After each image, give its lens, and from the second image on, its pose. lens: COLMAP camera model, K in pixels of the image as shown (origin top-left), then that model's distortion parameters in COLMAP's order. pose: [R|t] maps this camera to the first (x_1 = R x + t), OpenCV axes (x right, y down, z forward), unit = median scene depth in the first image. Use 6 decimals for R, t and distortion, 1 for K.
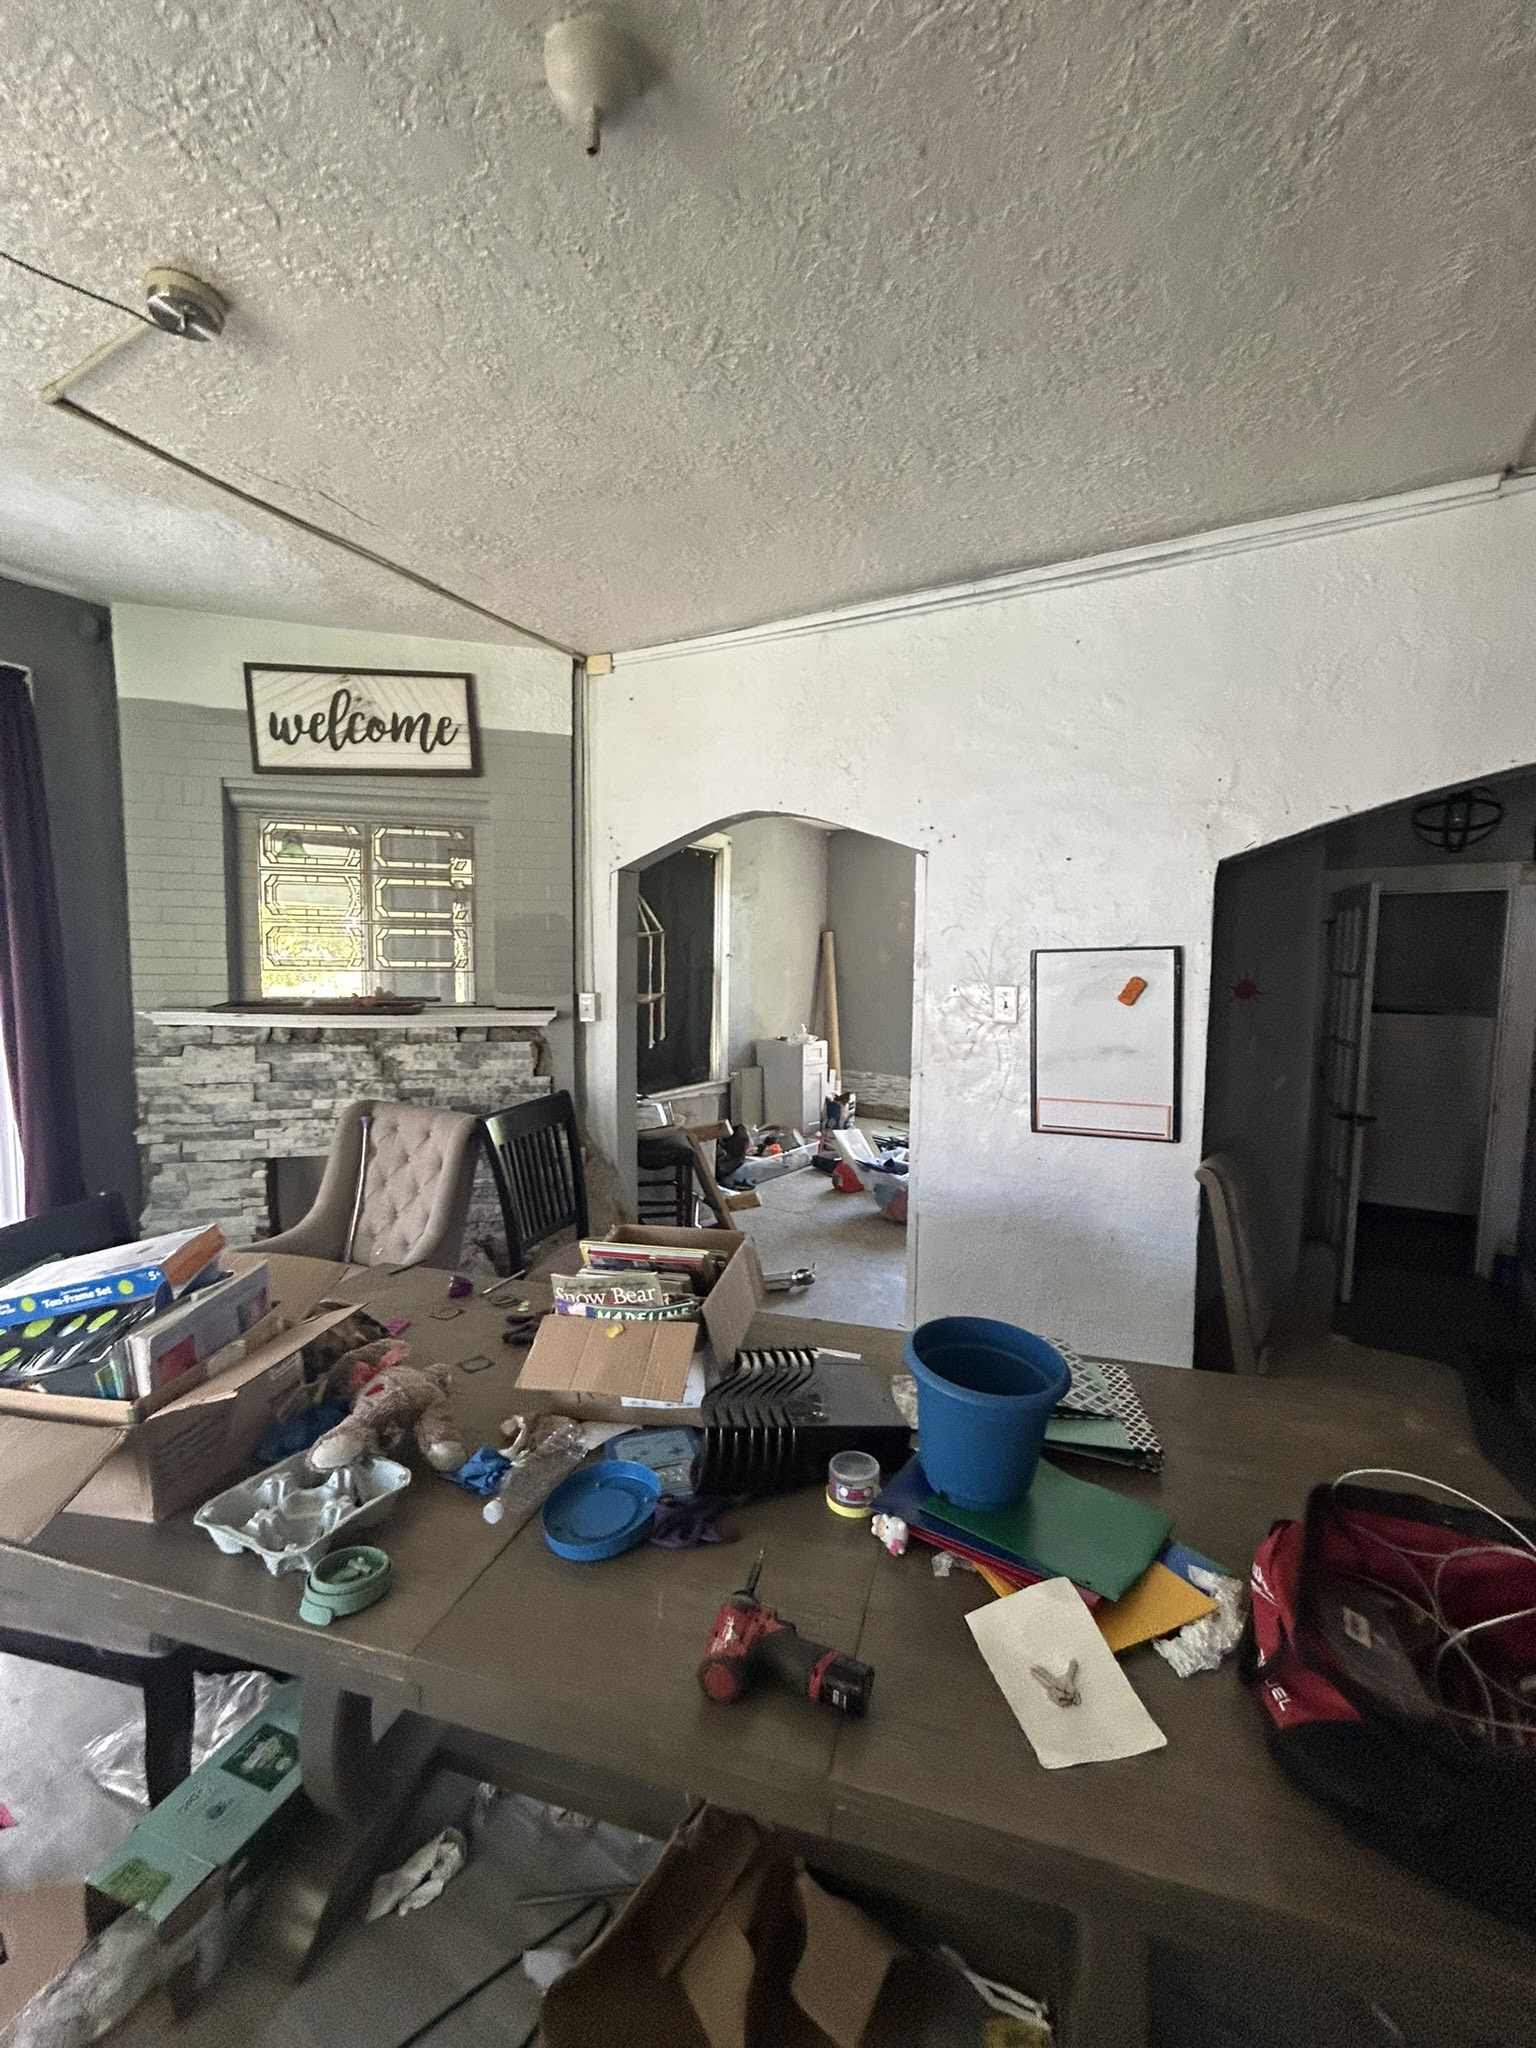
lens RADIAL K [[836.1, 0, 770.6], [0, 836.1, 1022.9], [0, 0, 1]] dist [-0.000473, 0.001167]
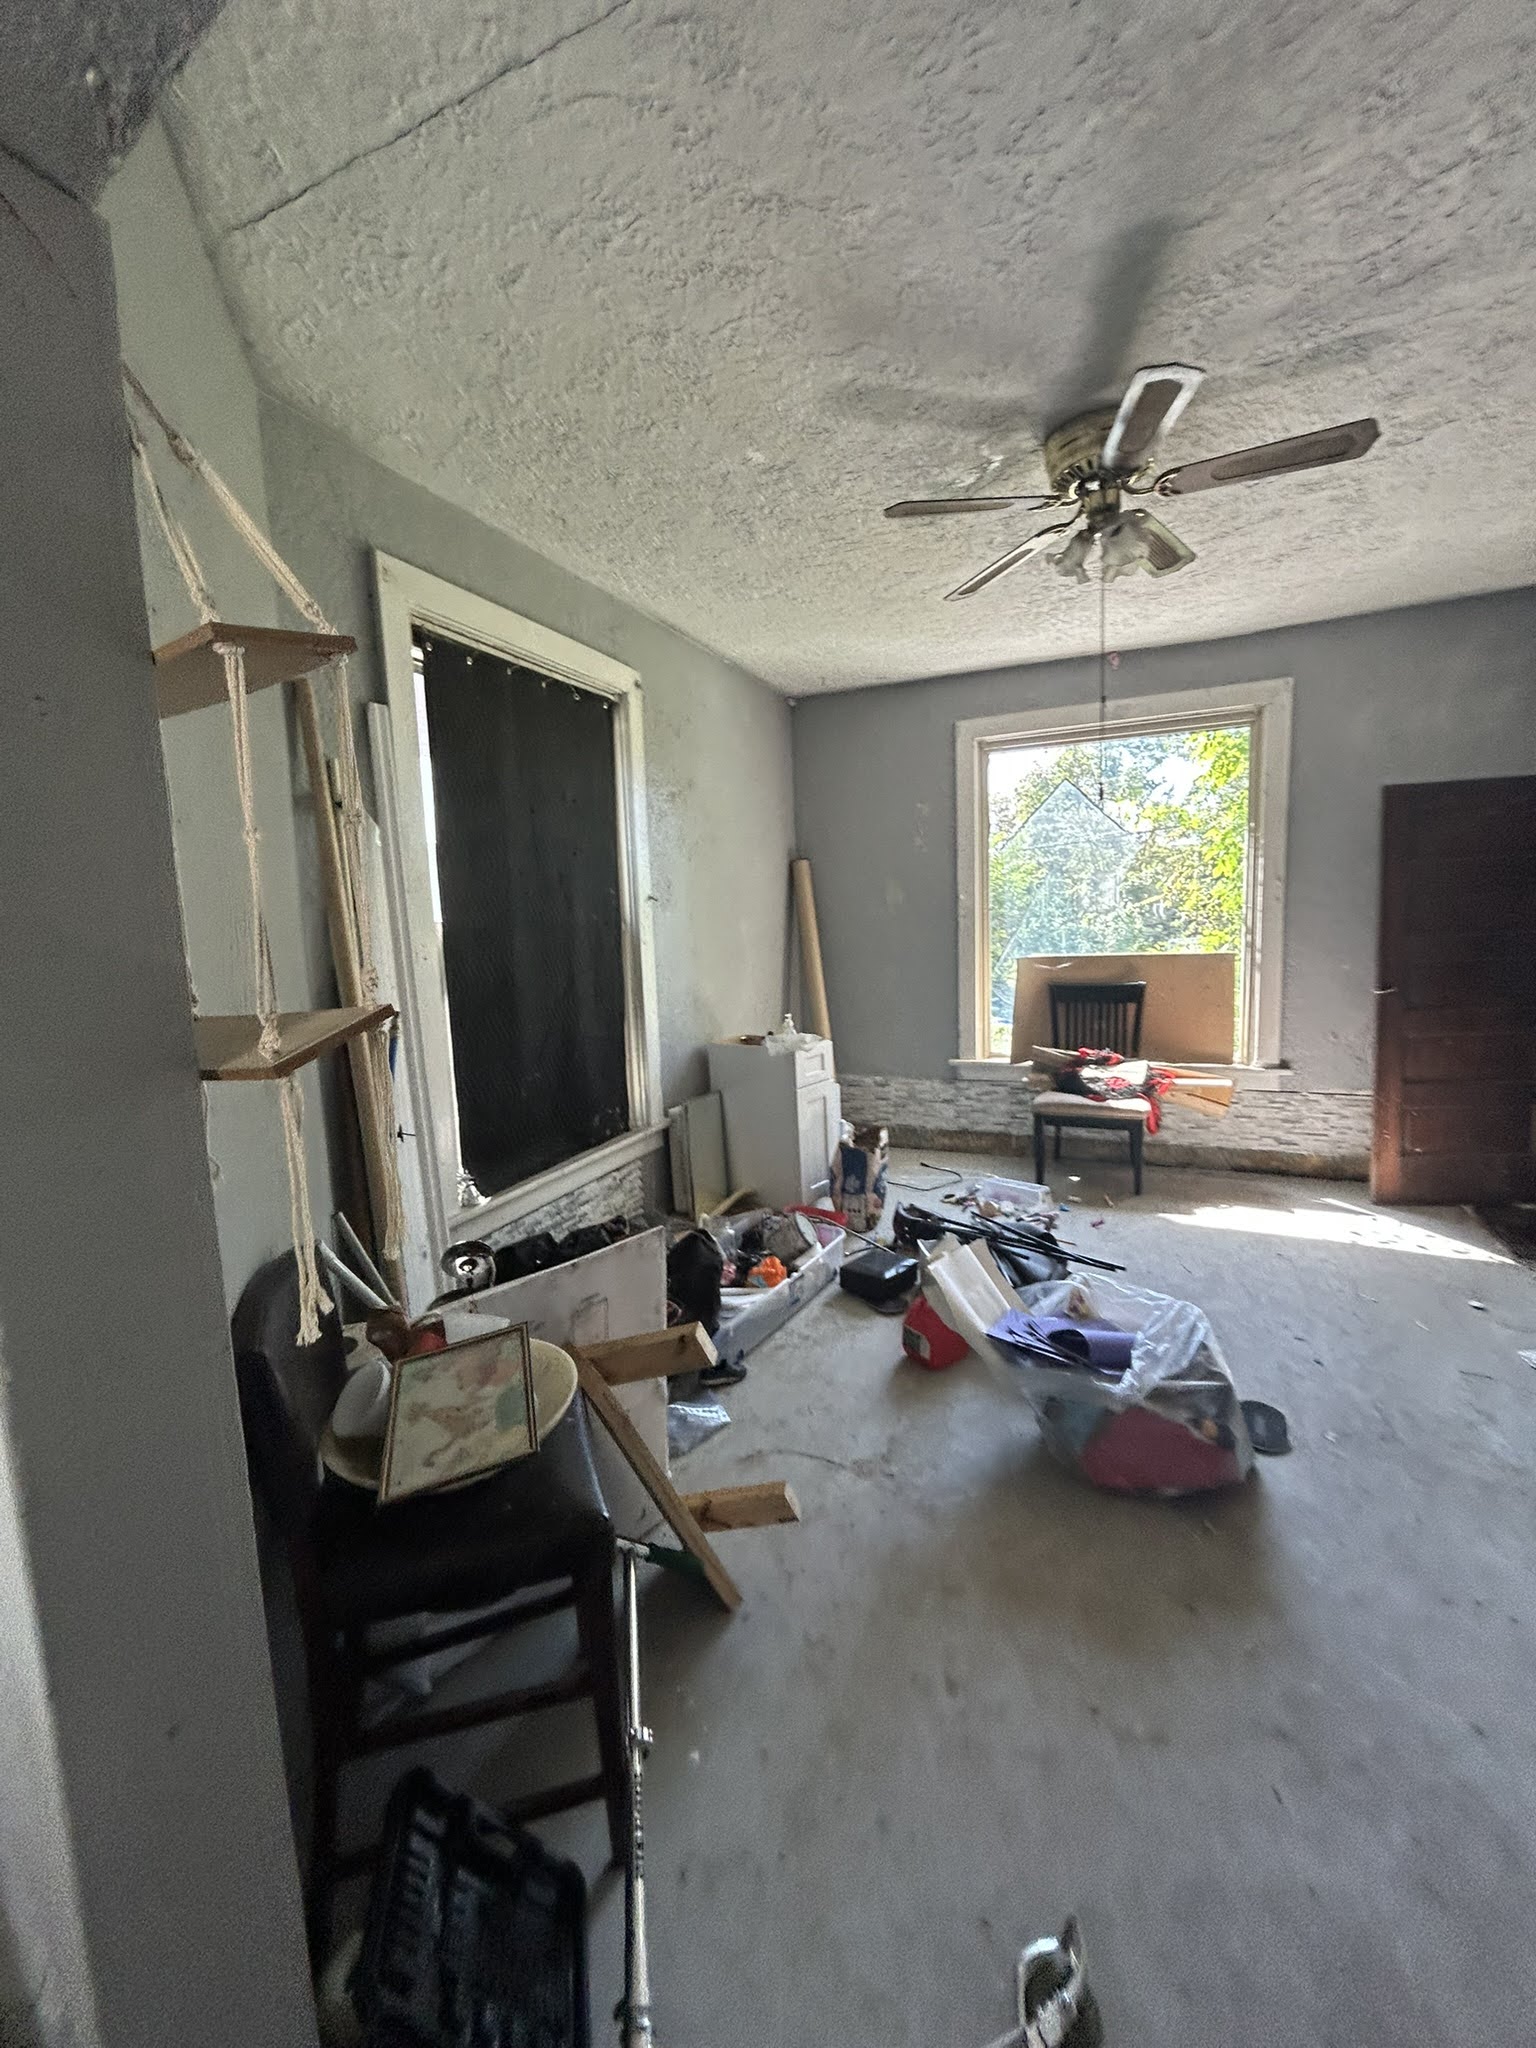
lens RADIAL K [[836.1, 0, 777.0], [0, 836.1, 1017.5], [0, 0, 1]] dist [-0.000473, 0.001167]
pose [[0.991563, -0.064421, 0.112483, -0.034280], [0.060645, 0.997485, 0.036683, -0.017743], [-0.114564, -0.029552, 0.992976, 0.443928]]
